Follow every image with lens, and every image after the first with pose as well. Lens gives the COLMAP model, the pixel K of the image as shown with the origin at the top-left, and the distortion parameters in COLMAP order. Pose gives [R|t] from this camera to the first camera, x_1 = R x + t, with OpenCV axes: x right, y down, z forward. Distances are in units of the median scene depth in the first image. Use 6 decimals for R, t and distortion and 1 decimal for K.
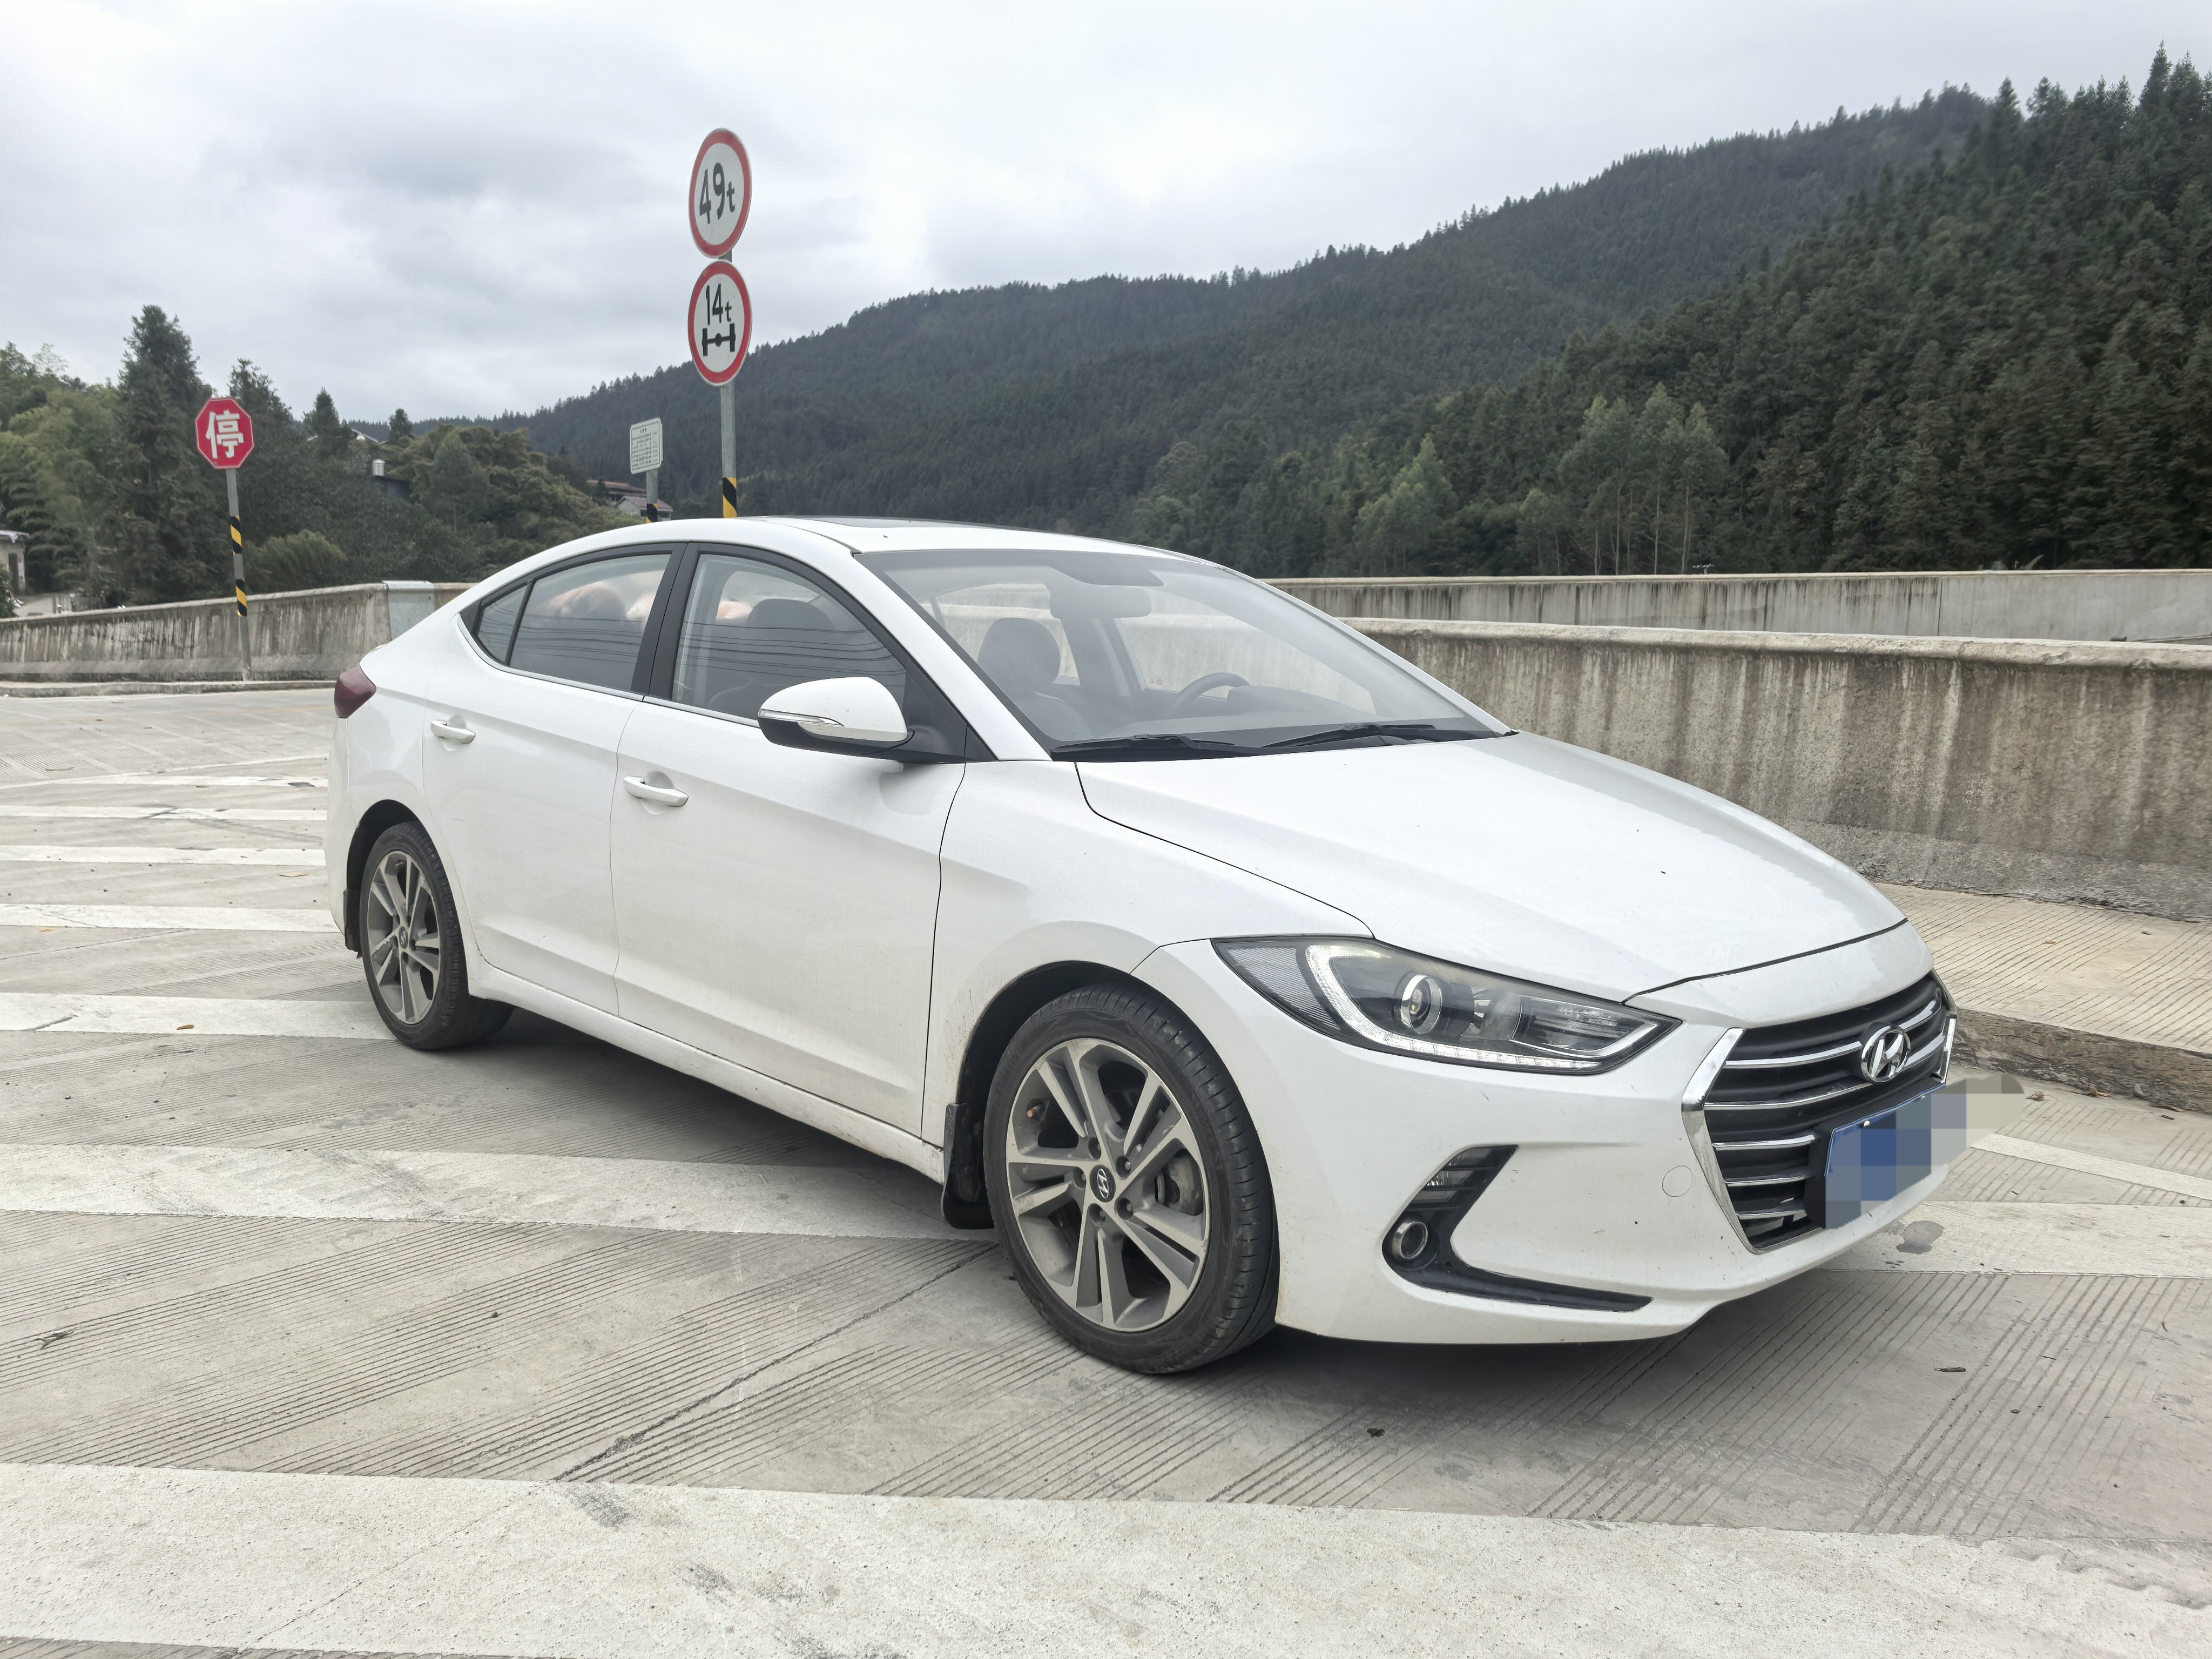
lens RADIAL K [[1719.2, 0, 1079.3], [0, 1719.2, 851.6], [0, 0, 1]] dist [0.036624, -0.046504]
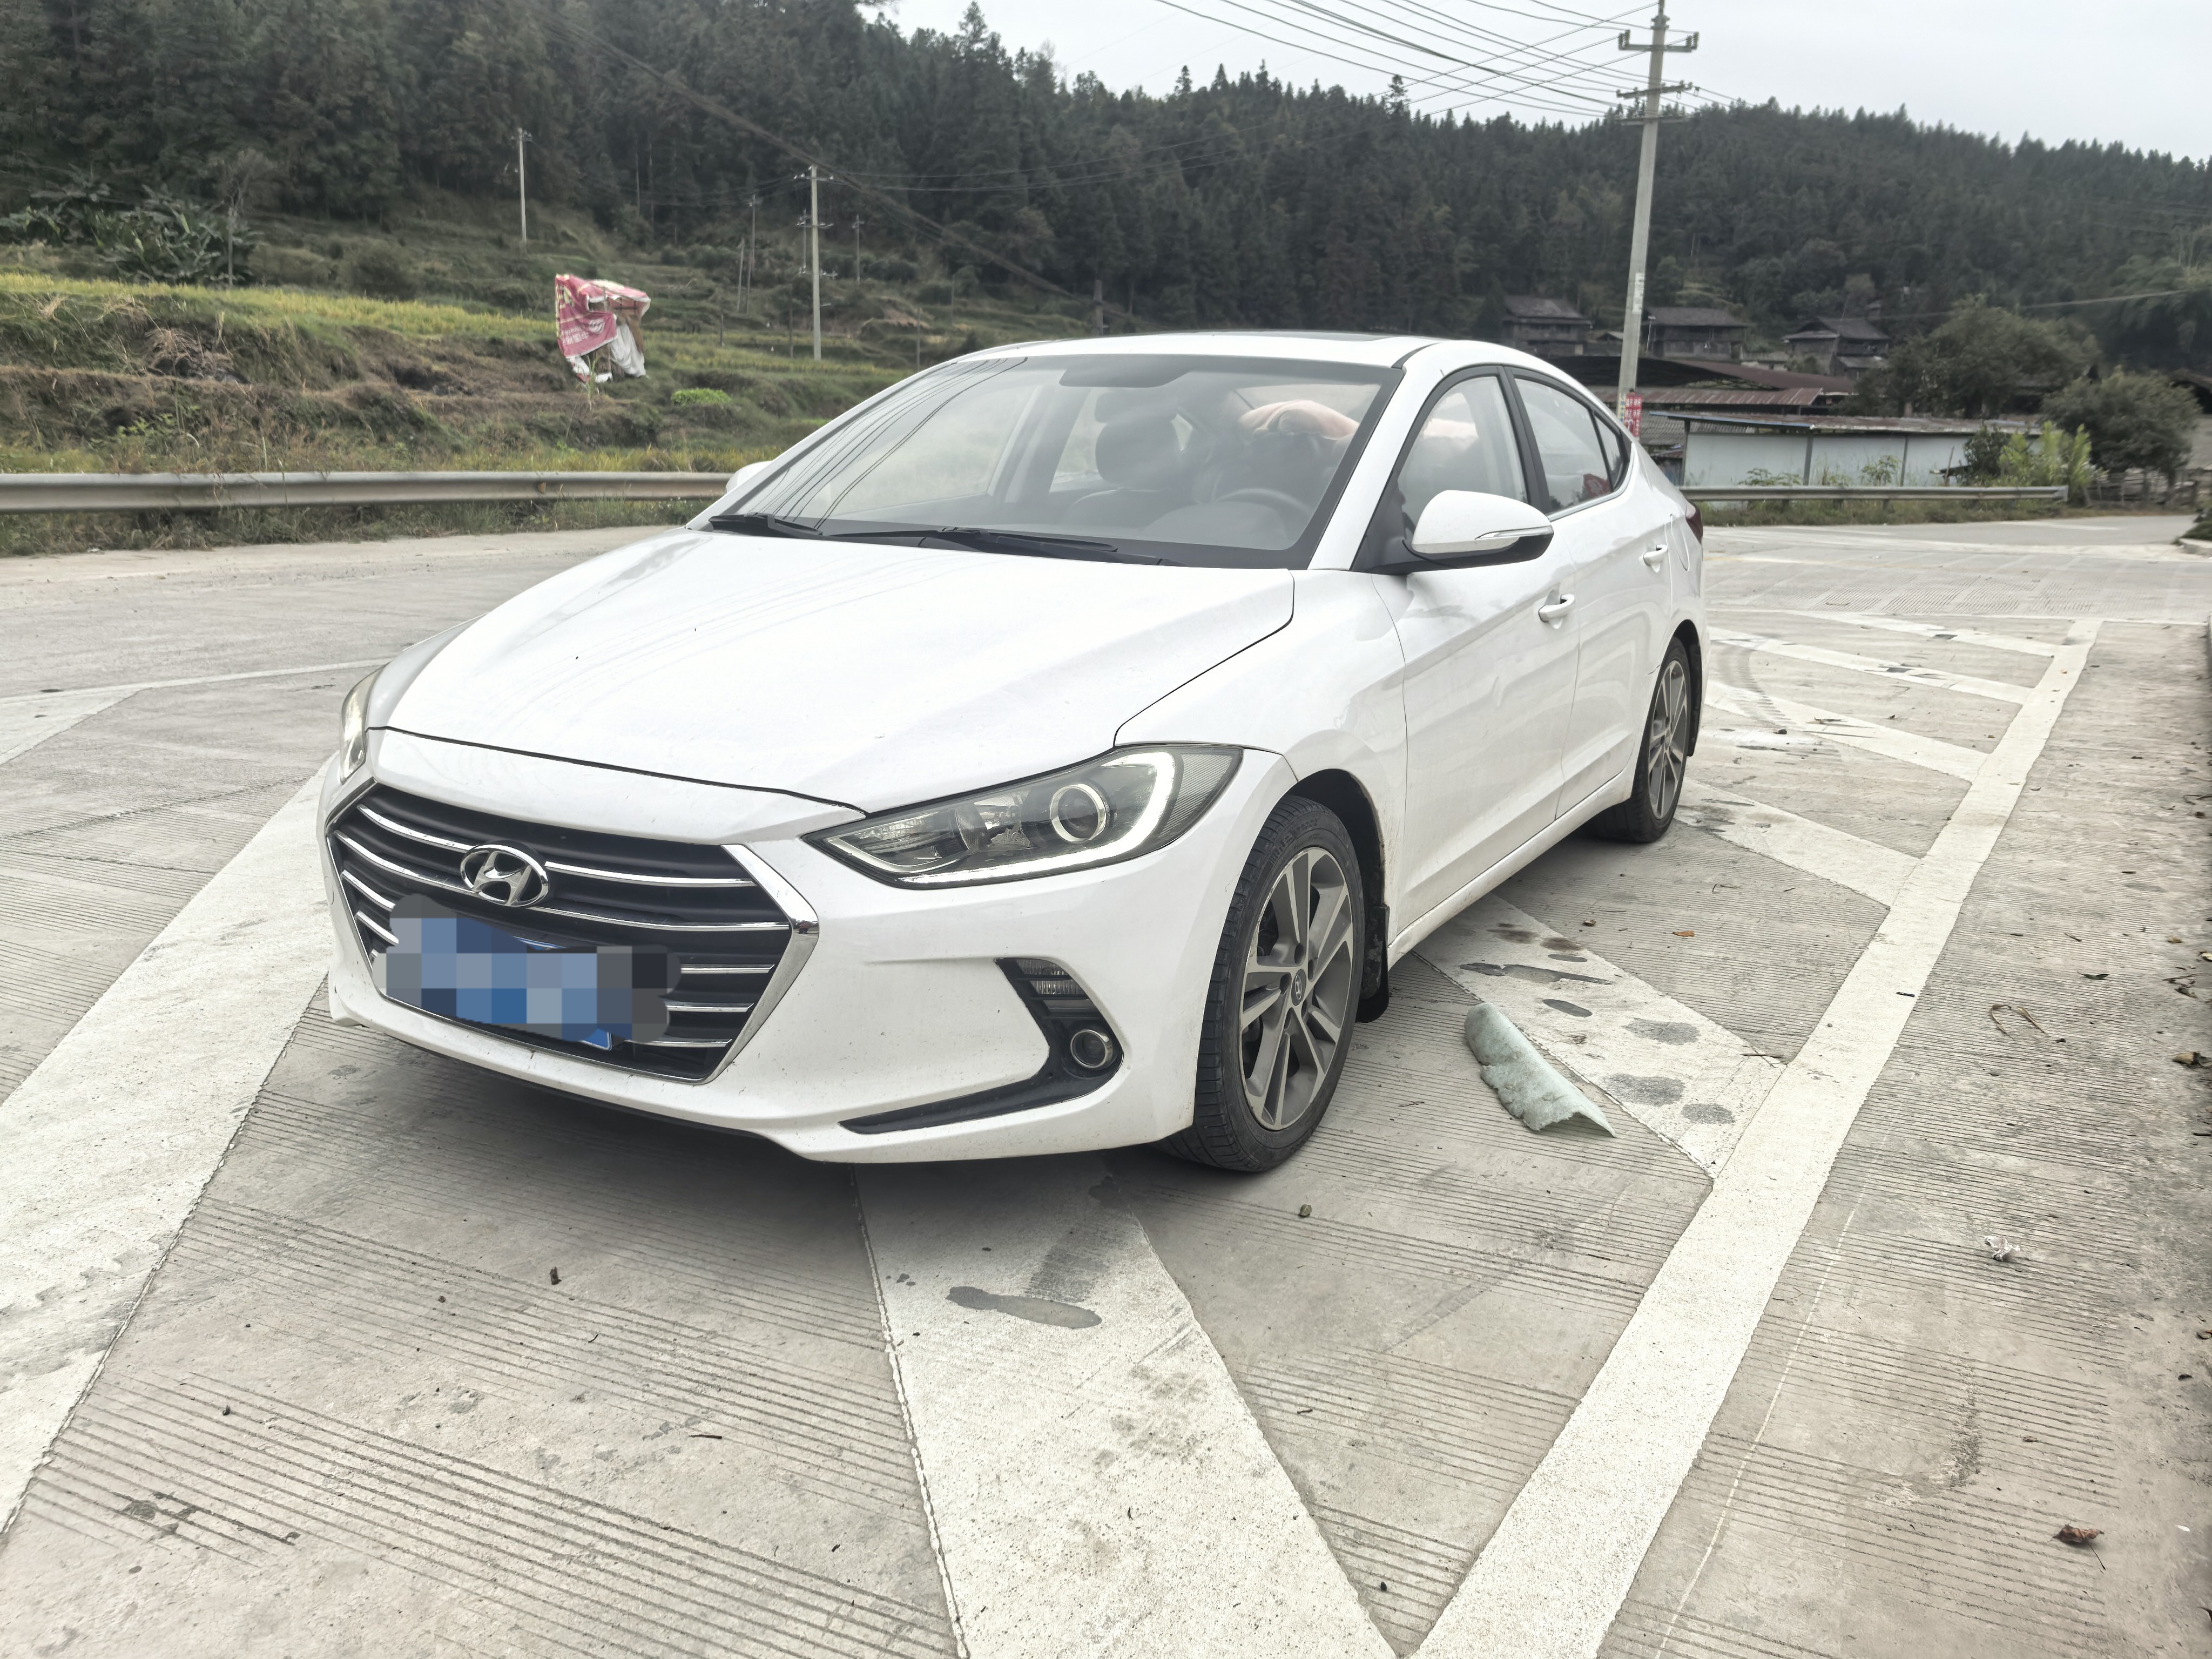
lens RADIAL K [[1719.2, 0, 1124.8], [0, 1719.2, 822.5], [0, 0, 1]] dist [0.036624, -0.046504]
pose [[0.294818, 0.208787, -0.932465, 0.183435], [-0.156096, 0.973252, 0.168567, -0.014990], [0.942718, 0.095858, 0.319523, 0.132838]]
